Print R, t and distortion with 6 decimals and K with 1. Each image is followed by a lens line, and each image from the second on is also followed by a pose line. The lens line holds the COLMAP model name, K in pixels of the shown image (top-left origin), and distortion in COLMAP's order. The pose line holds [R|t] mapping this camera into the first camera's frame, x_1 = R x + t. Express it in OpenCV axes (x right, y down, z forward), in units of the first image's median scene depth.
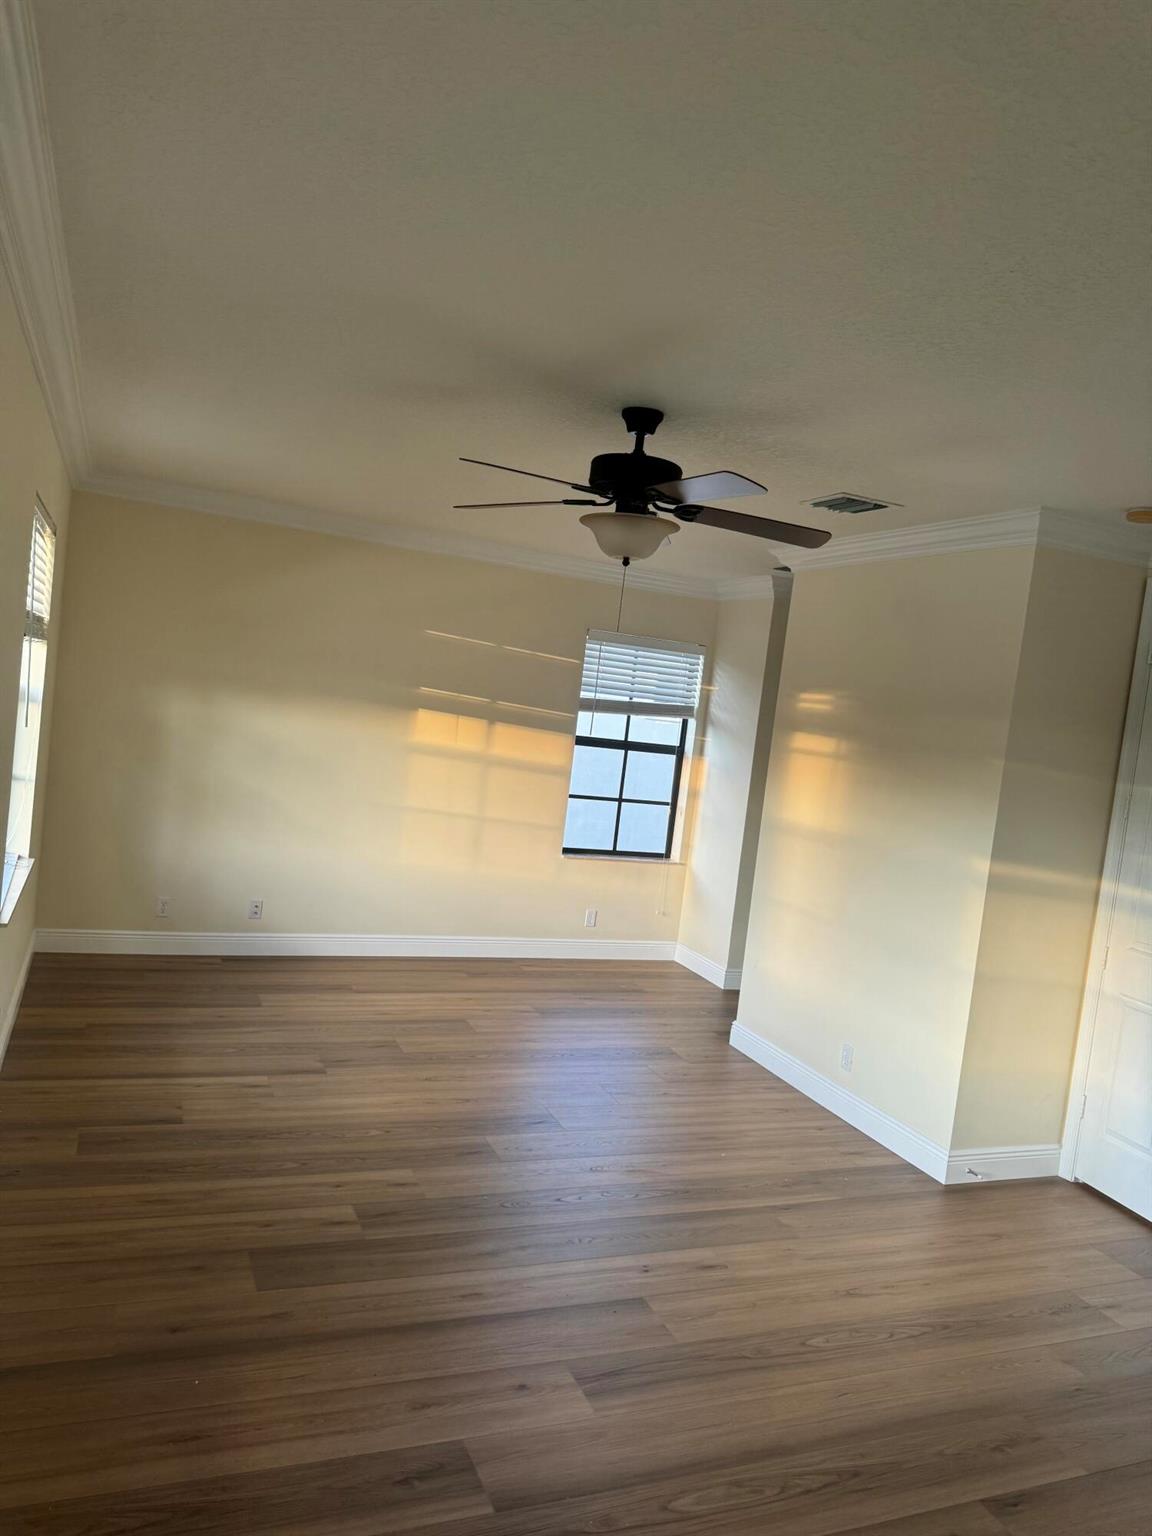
lens RADIAL K [[1093.9, 0, 575.1], [0, 1093.9, 768.7], [0, 0, 1]] dist [0.050076, -0.062911]
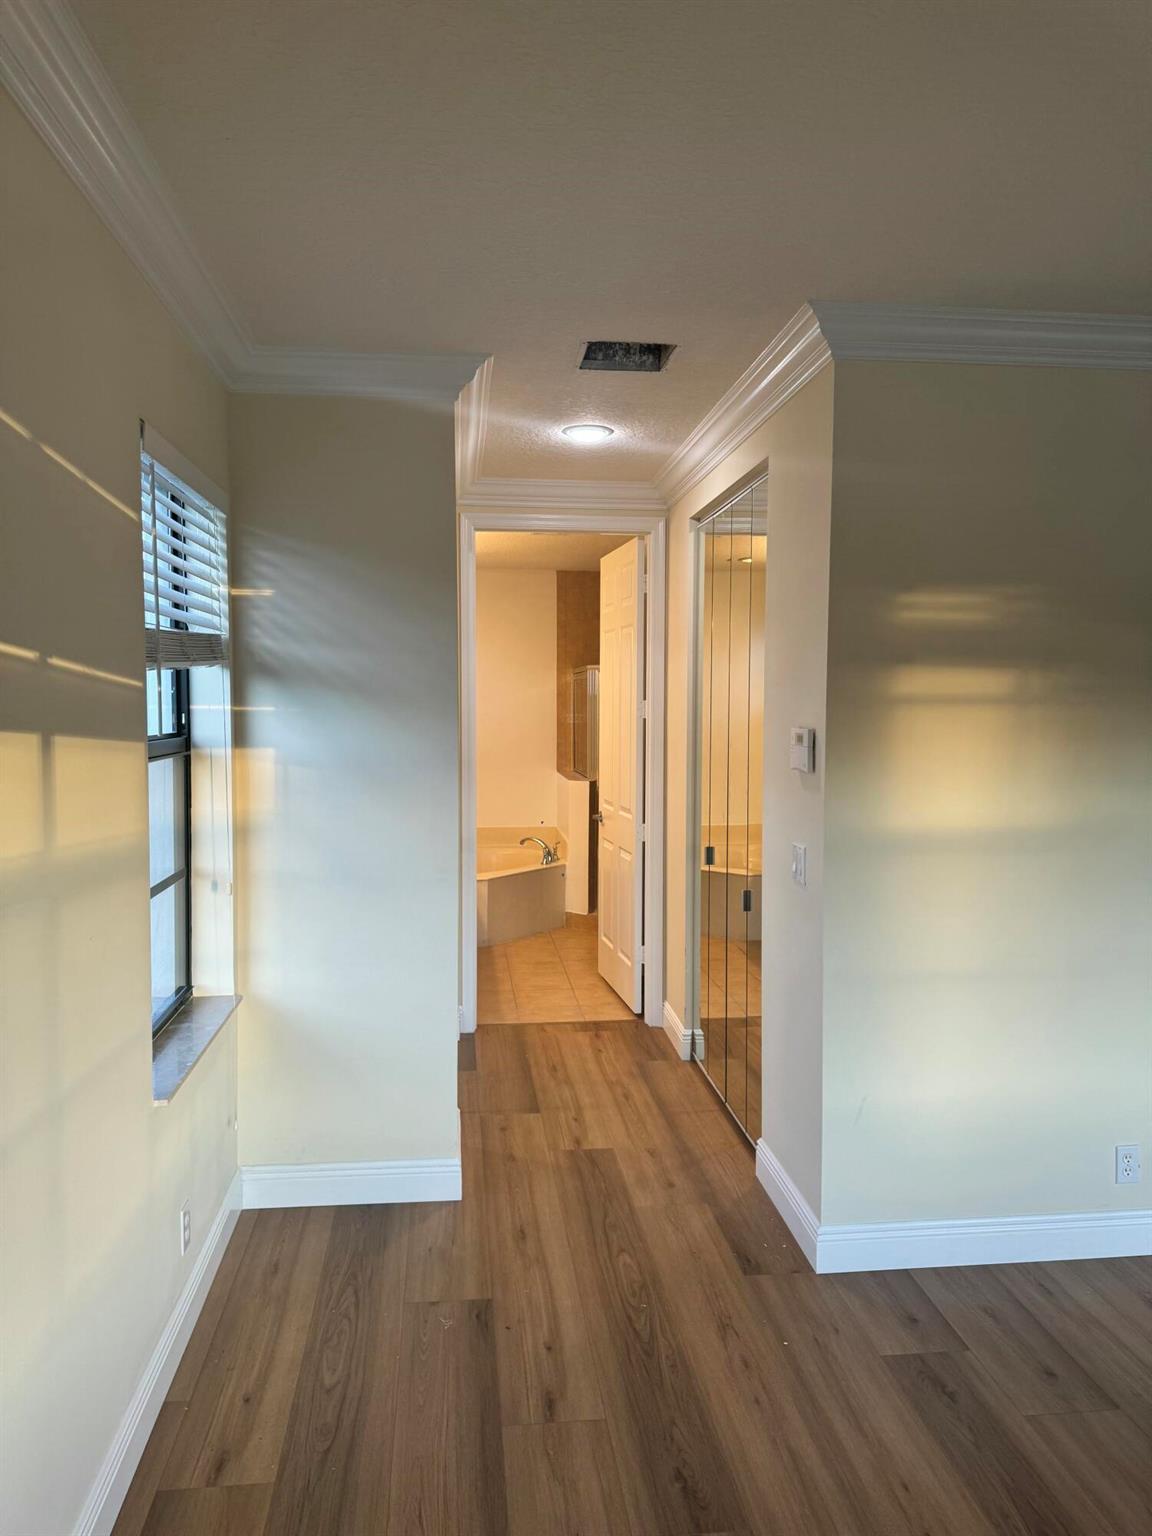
lens RADIAL K [[1093.9, 0, 576.5], [0, 1093.9, 769.7], [0, 0, 1]] dist [0.050076, -0.062911]
pose [[0.275584, -0.170296, 0.946072, -0.367171], [0.085056, 0.984642, 0.152463, -0.079888], [-0.957507, 0.038453, 0.285836, 1.006714]]
